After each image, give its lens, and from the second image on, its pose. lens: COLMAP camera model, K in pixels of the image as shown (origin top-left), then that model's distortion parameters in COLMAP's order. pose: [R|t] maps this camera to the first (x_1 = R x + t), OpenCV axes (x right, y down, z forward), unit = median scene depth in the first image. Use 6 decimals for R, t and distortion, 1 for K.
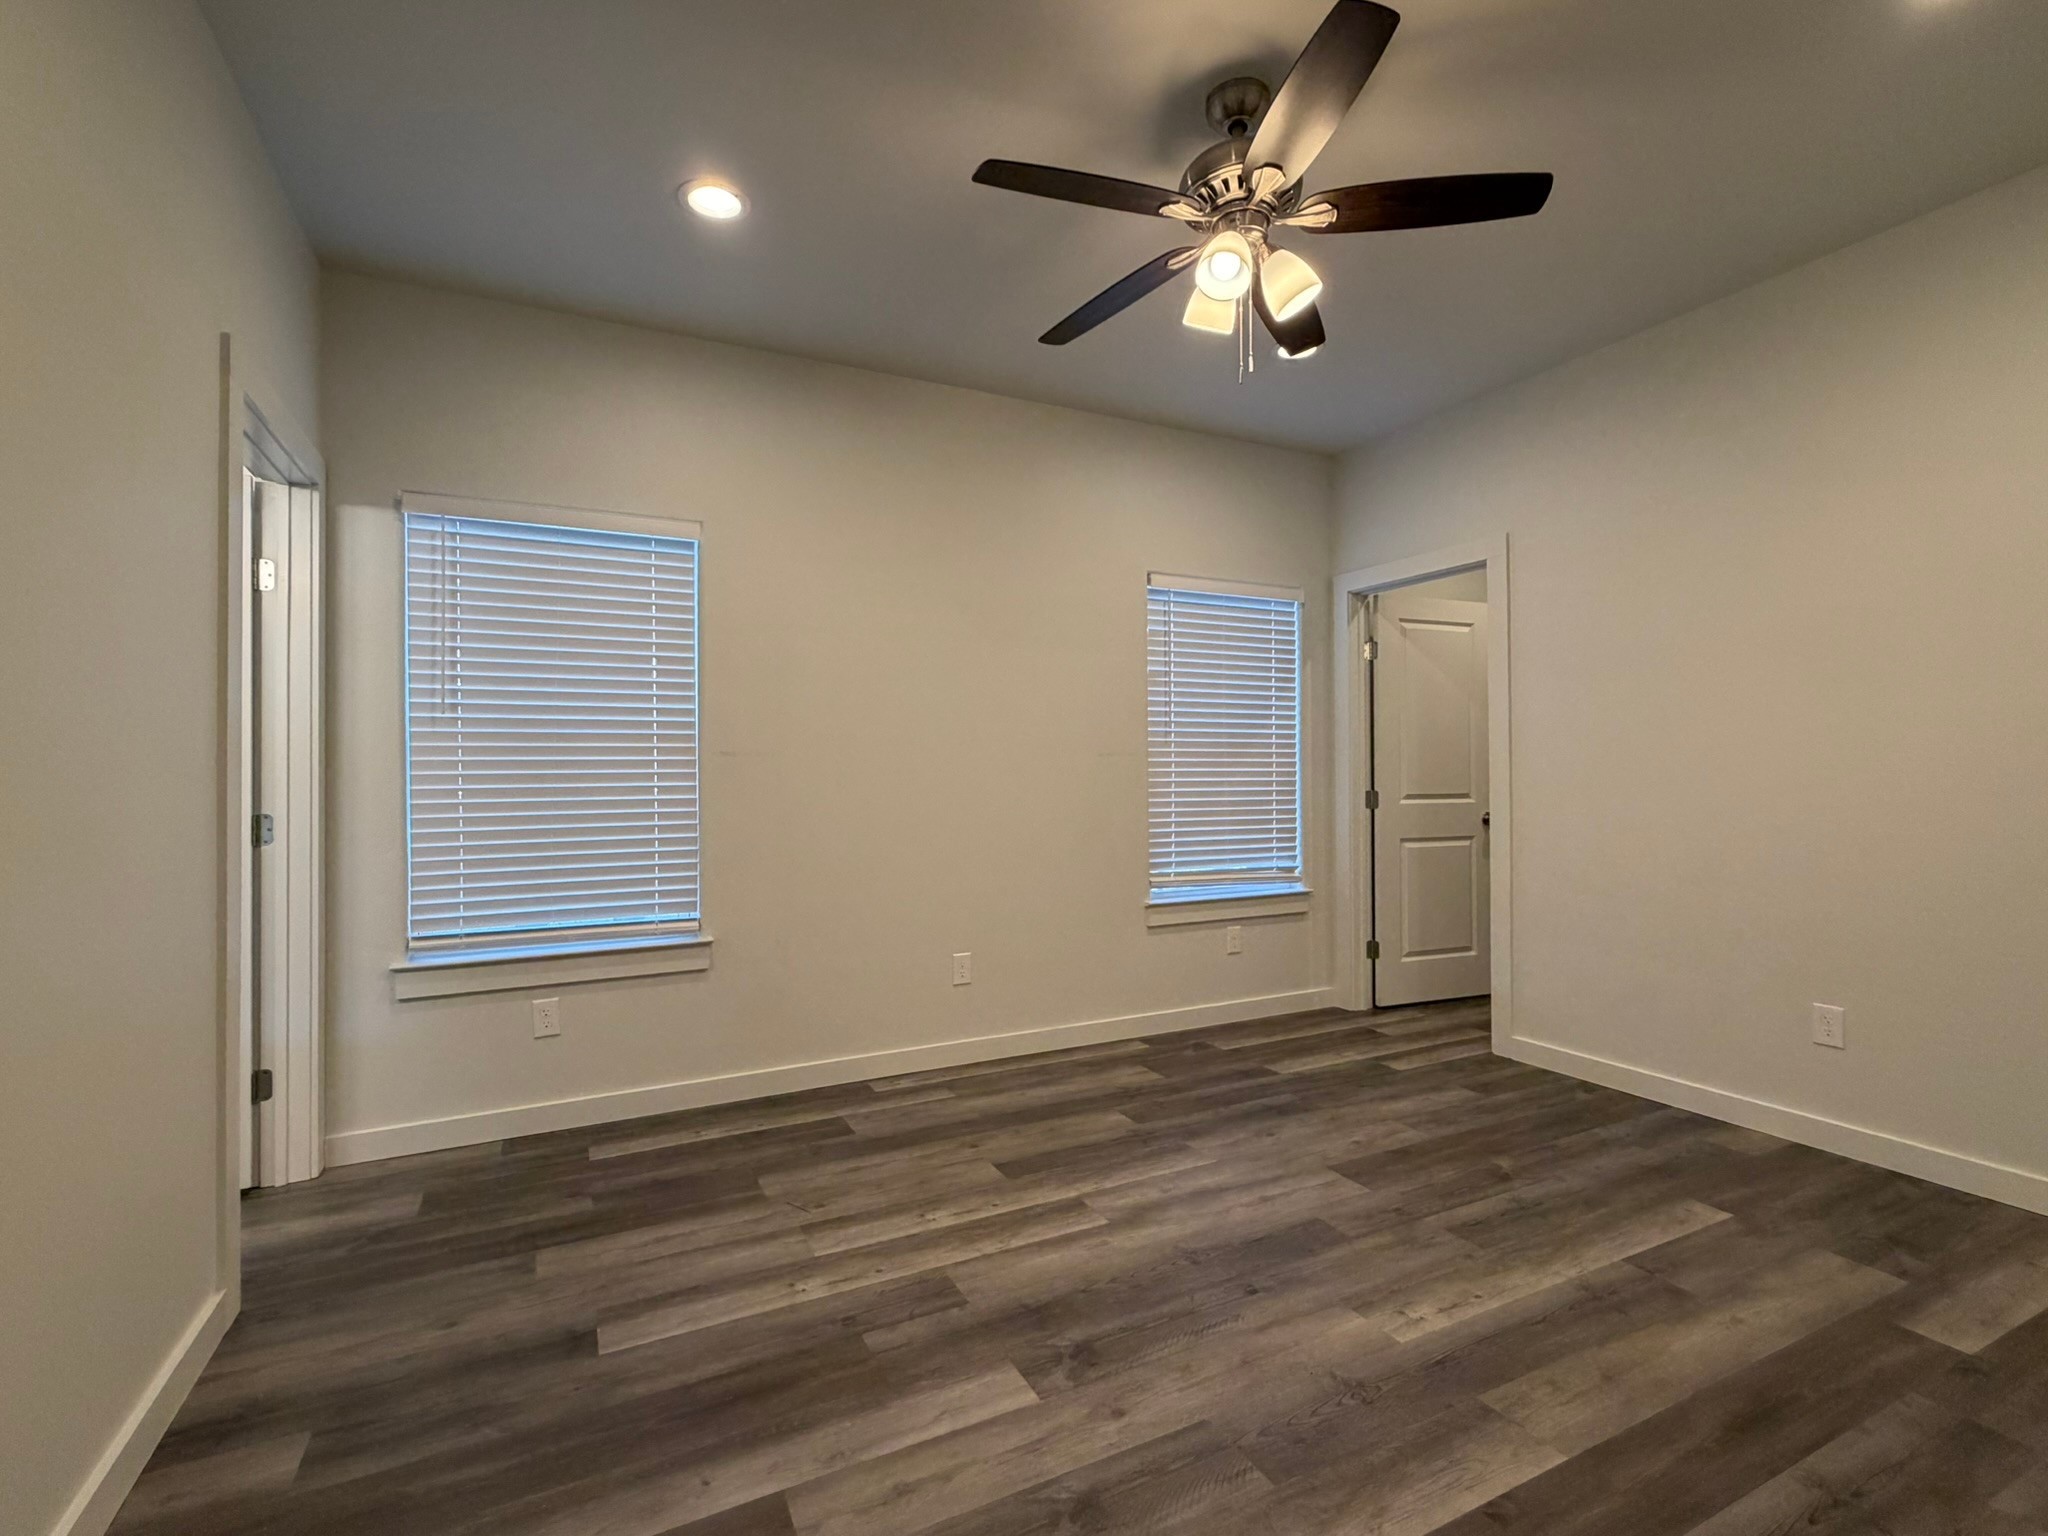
lens RADIAL K [[941.2, 0, 1024.0], [0, 941.2, 768.0], [0, 0, 1]] dist [-0.000593, -0.000582]
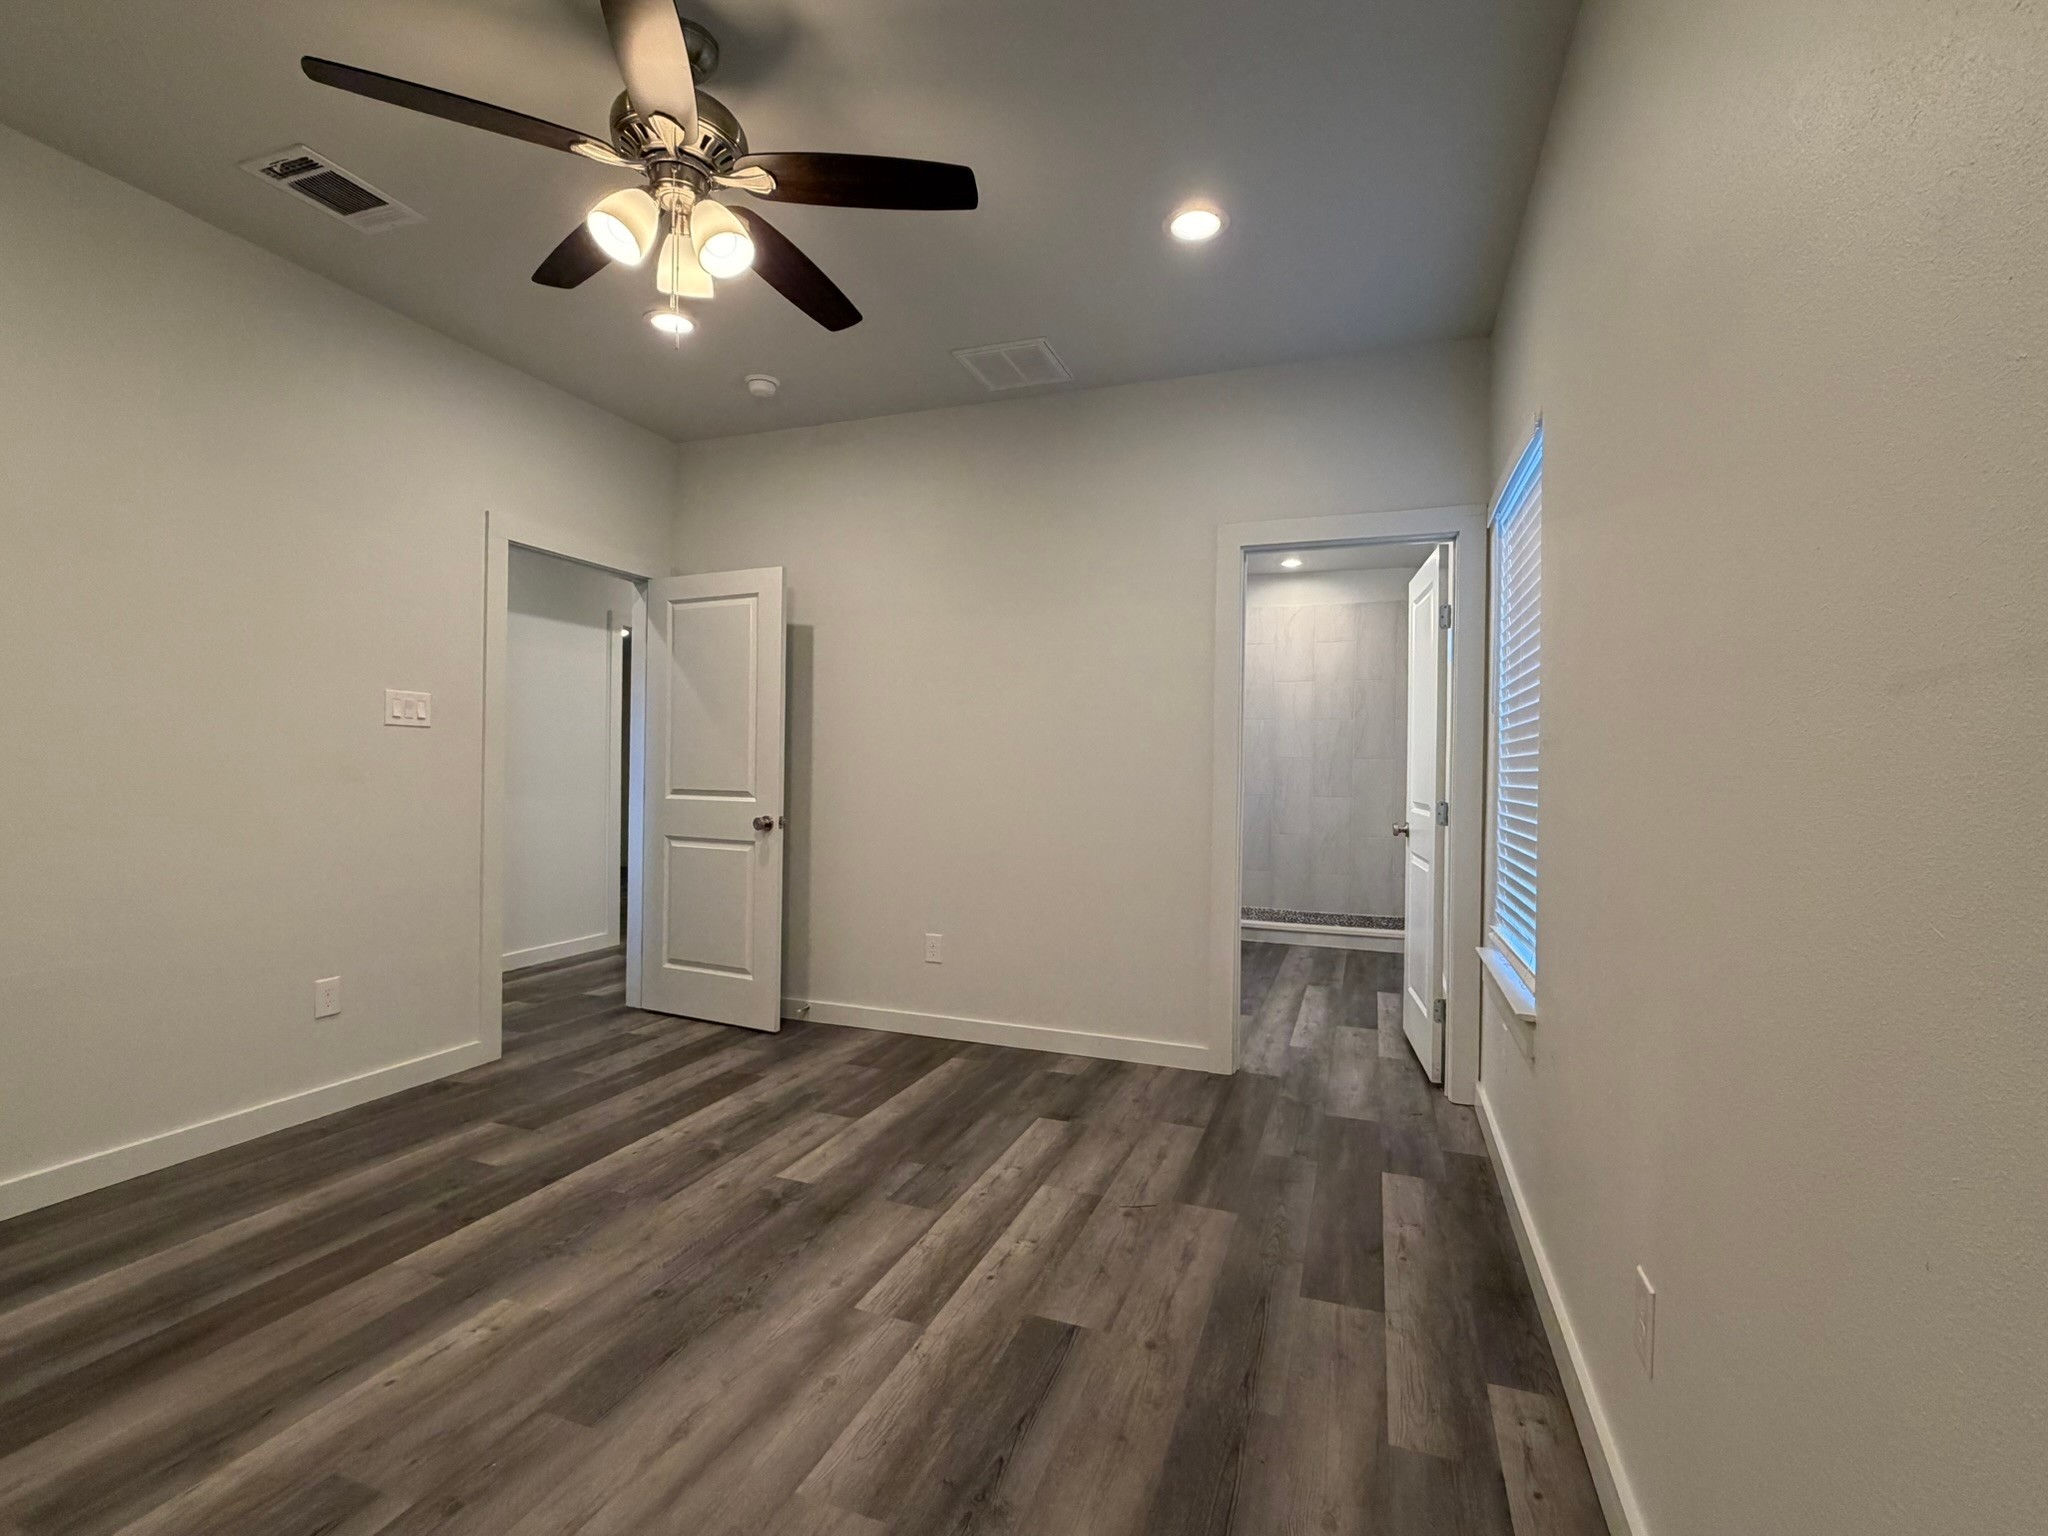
lens RADIAL K [[941.2, 0, 1024.0], [0, 941.2, 768.0], [0, 0, 1]] dist [-0.000593, -0.000582]
pose [[-0.727775, -0.001311, -0.685814, 0.582964], [-0.005396, 0.999978, 0.003814, 0.001483], [0.685794, 0.006476, -0.727766, 1.799338]]
